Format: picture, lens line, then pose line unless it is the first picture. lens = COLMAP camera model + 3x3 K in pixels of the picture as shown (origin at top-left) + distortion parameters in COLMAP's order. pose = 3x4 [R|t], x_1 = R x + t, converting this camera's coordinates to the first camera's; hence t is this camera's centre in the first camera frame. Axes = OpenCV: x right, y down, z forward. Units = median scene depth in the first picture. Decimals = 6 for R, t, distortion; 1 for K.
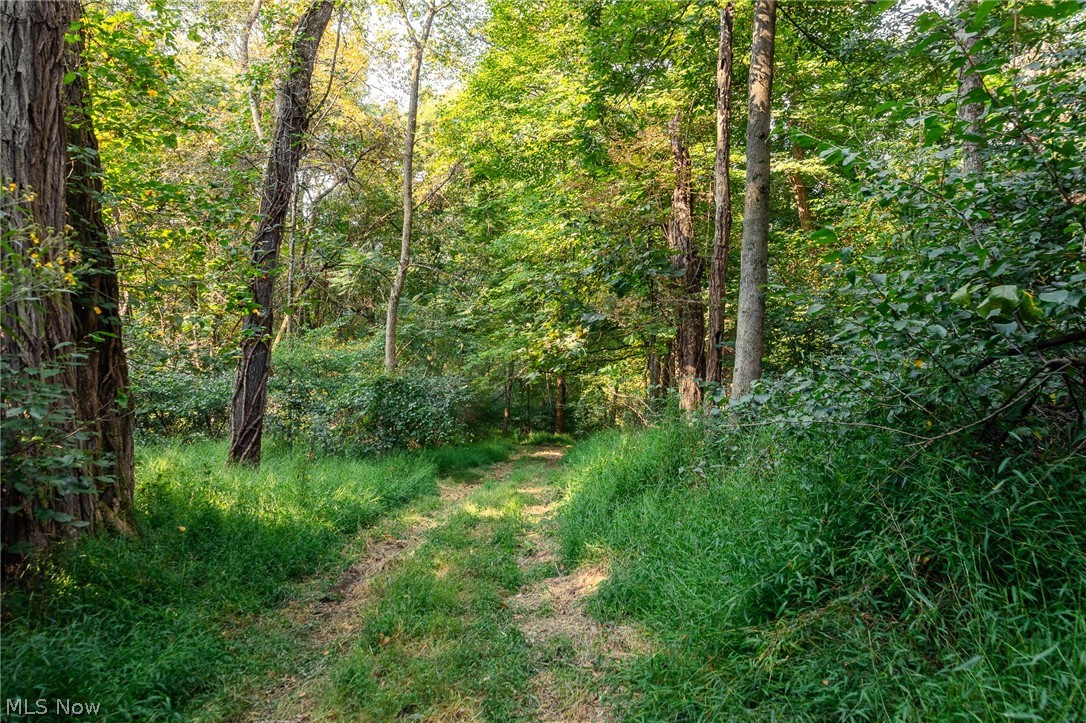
lens RADIAL K [[744.1, 0, 539.0], [0, 744.1, 363.7], [0, 0, 1]] dist [0.004662, 0.000472]
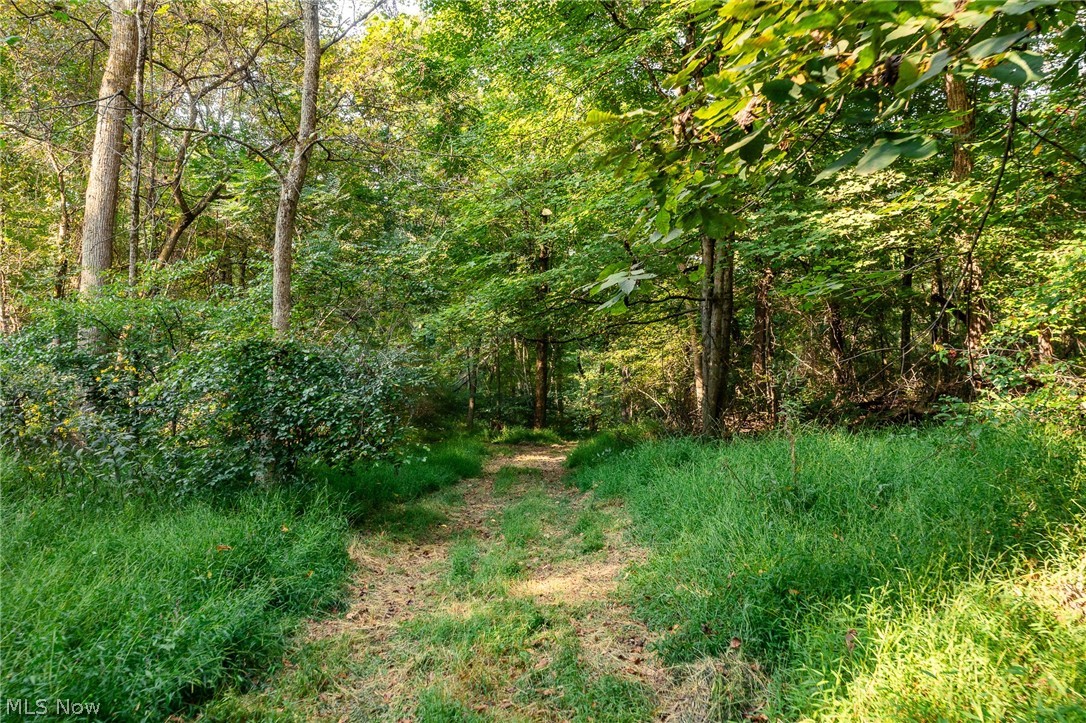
lens RADIAL K [[744.1, 0, 548.4], [0, 744.1, 358.3], [0, 0, 1]] dist [0.004662, 0.000472]
pose [[0.997849, -0.002465, 0.065512, -0.033278], [0.002030, 0.999975, 0.006720, 0.025677], [-0.065527, -0.006573, 0.997829, 0.413280]]
